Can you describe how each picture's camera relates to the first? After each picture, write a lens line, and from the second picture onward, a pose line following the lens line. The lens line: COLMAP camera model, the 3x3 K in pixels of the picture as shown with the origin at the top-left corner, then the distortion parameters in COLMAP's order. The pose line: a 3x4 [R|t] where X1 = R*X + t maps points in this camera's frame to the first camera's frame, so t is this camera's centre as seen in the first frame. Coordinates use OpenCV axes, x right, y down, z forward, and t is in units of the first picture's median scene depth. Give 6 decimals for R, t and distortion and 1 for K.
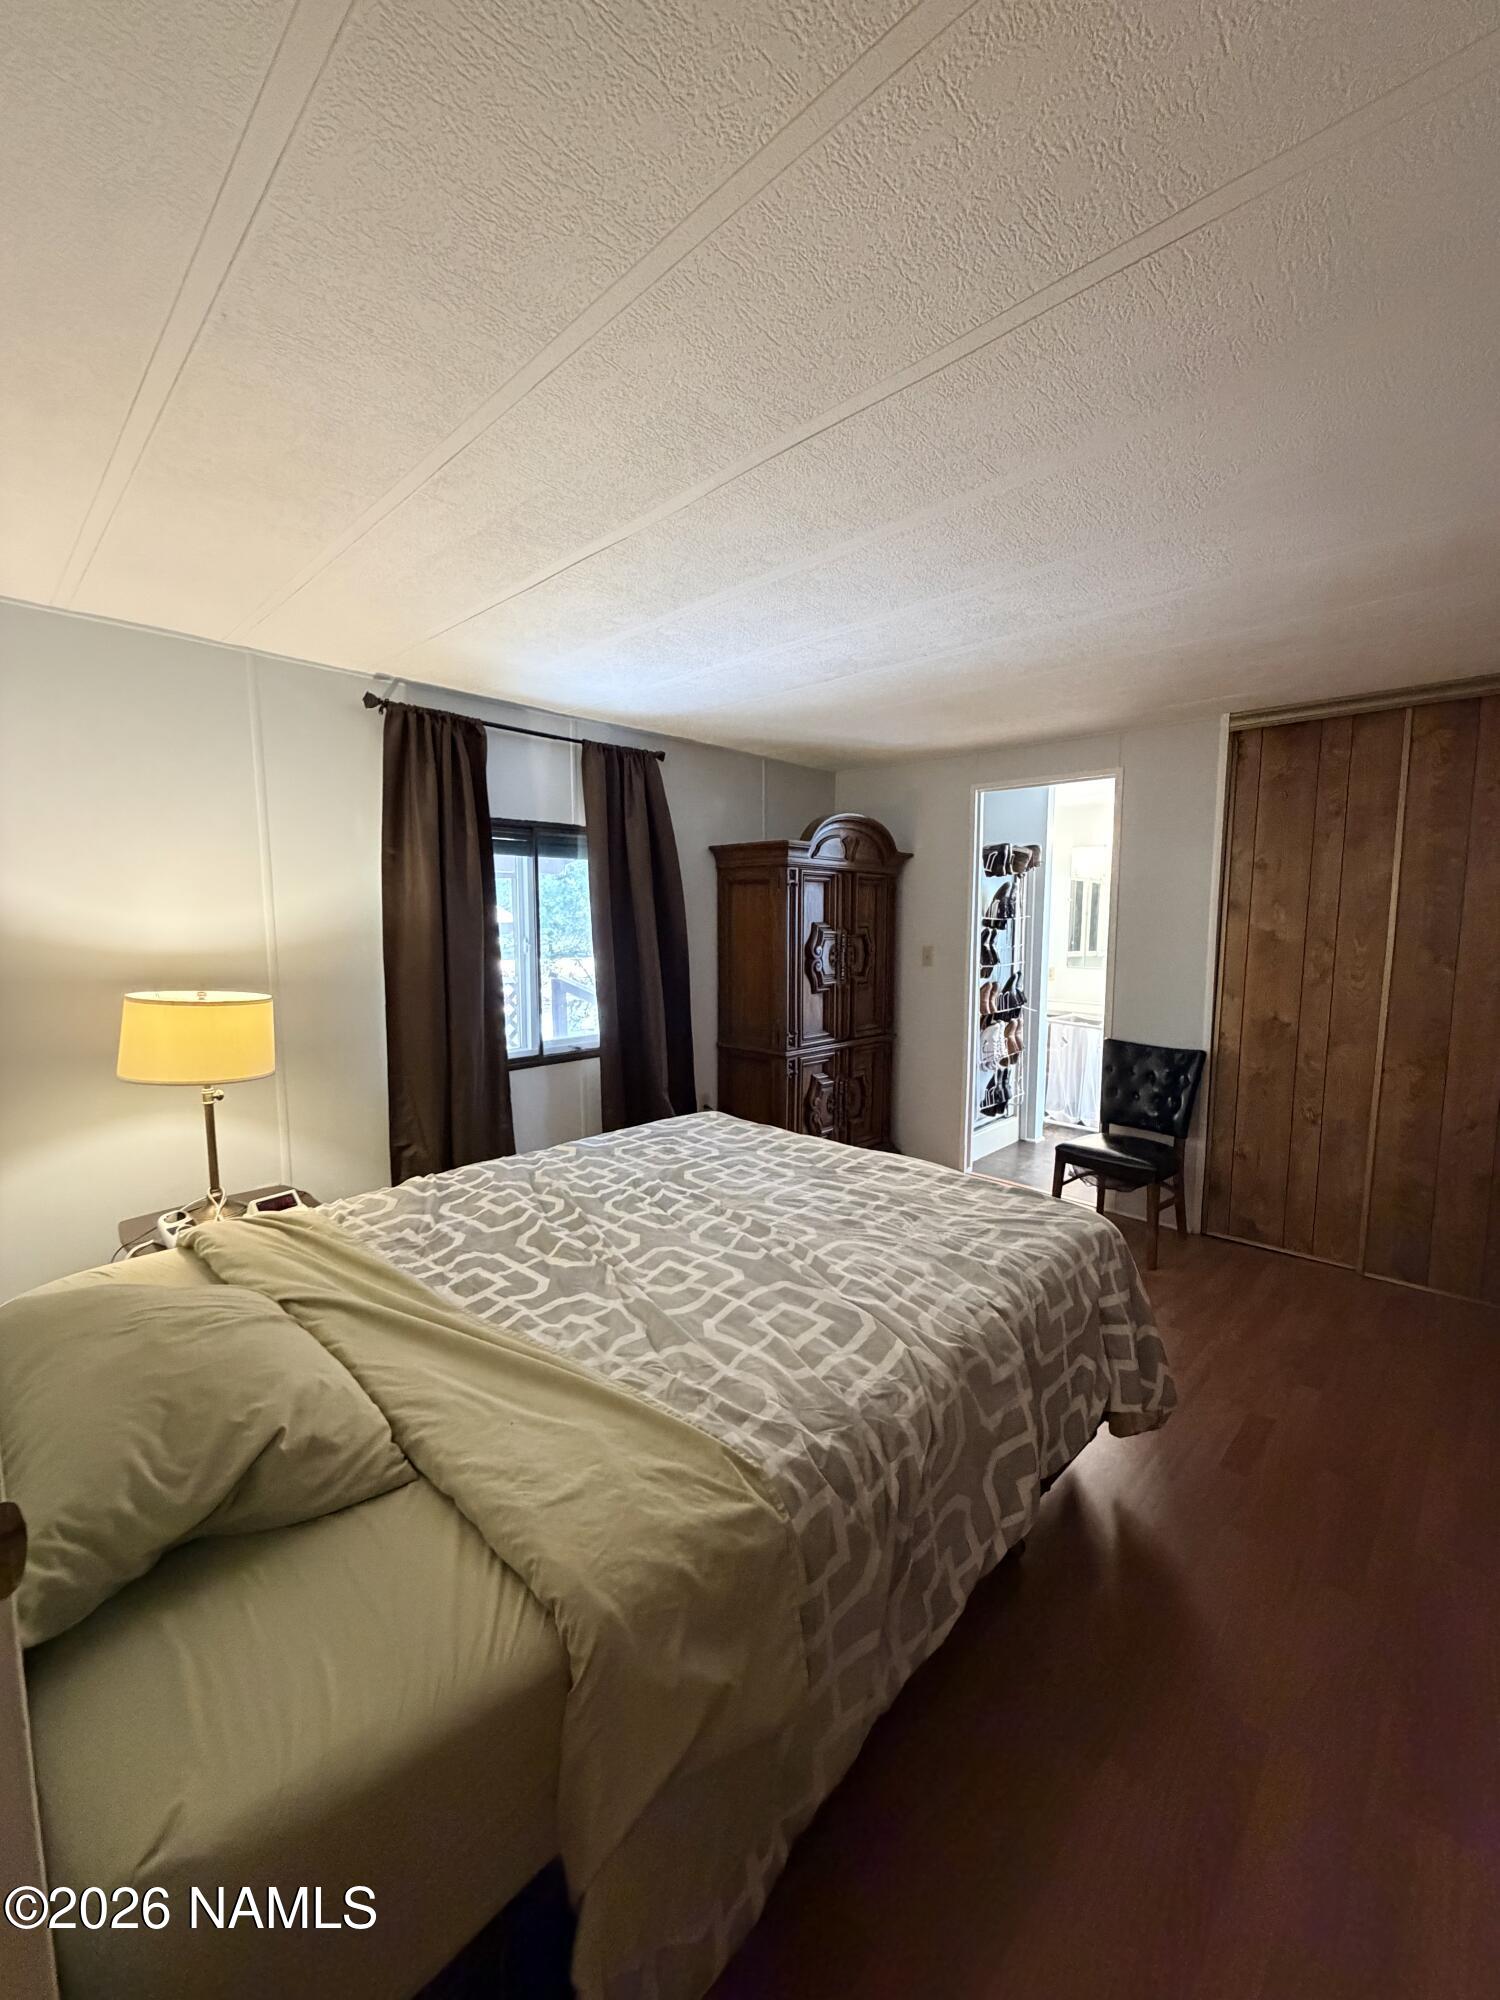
lens RADIAL K [[796.7, 0, 745.3], [0, 796.7, 998.9], [0, 0, 1]] dist [0.000967, 0.000240]
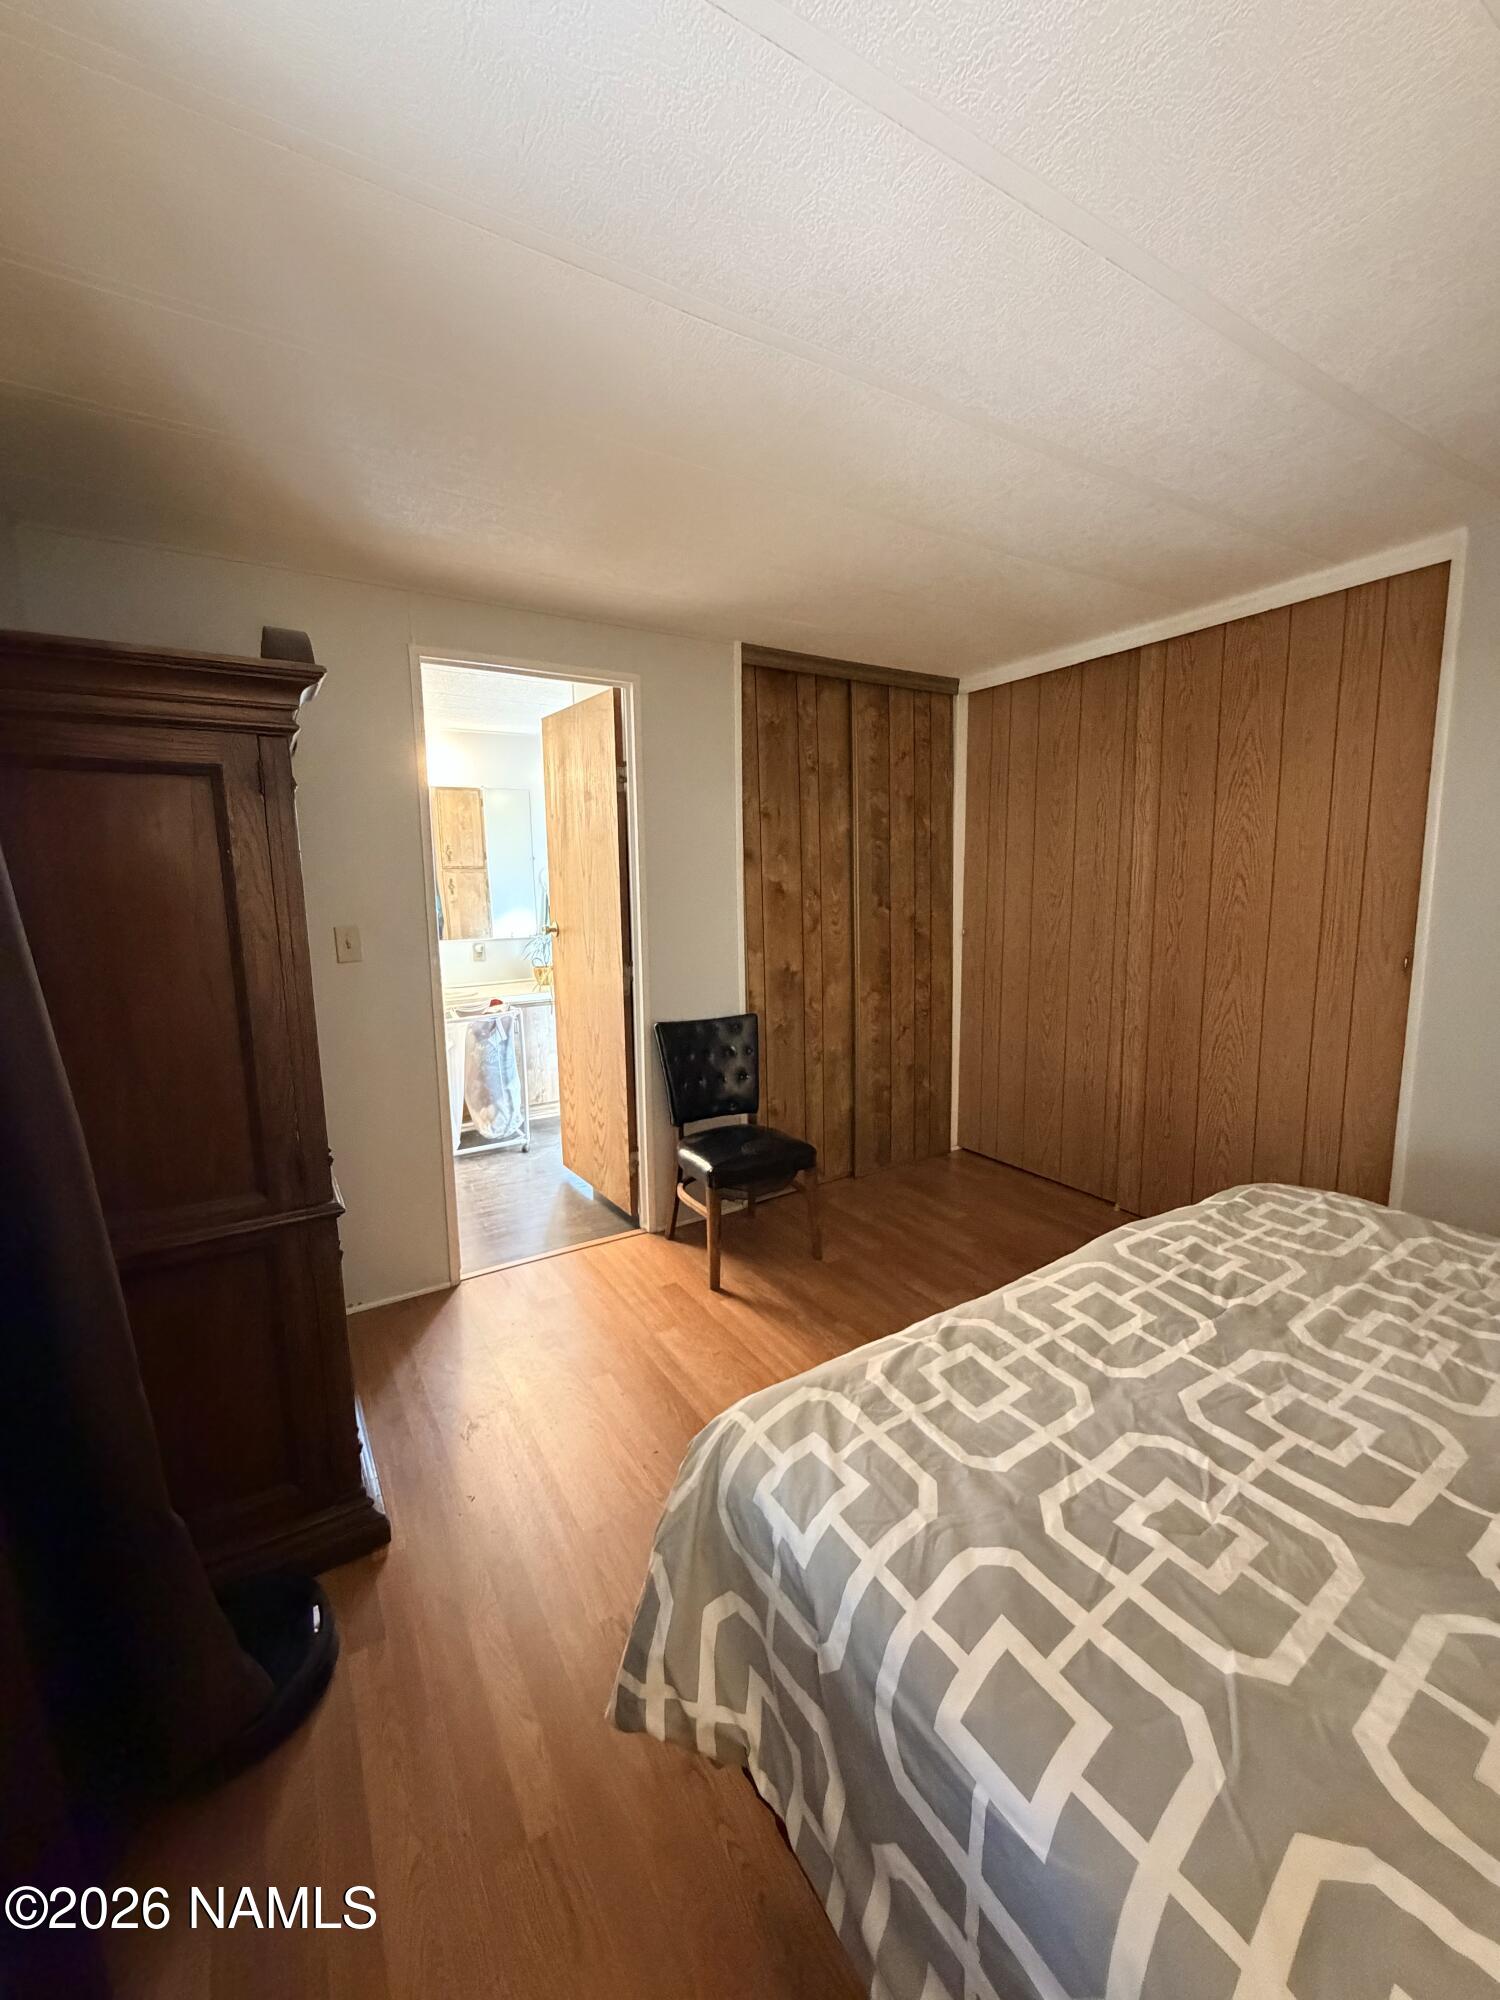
lens RADIAL K [[796.7, 0, 750.6], [0, 796.7, 1004.1], [0, 0, 1]] dist [0.000967, 0.000240]
pose [[0.229304, -0.162426, 0.959707, -0.333466], [0.116297, 0.983487, 0.138663, -0.079697], [-0.966382, 0.079815, 0.244407, 0.827183]]
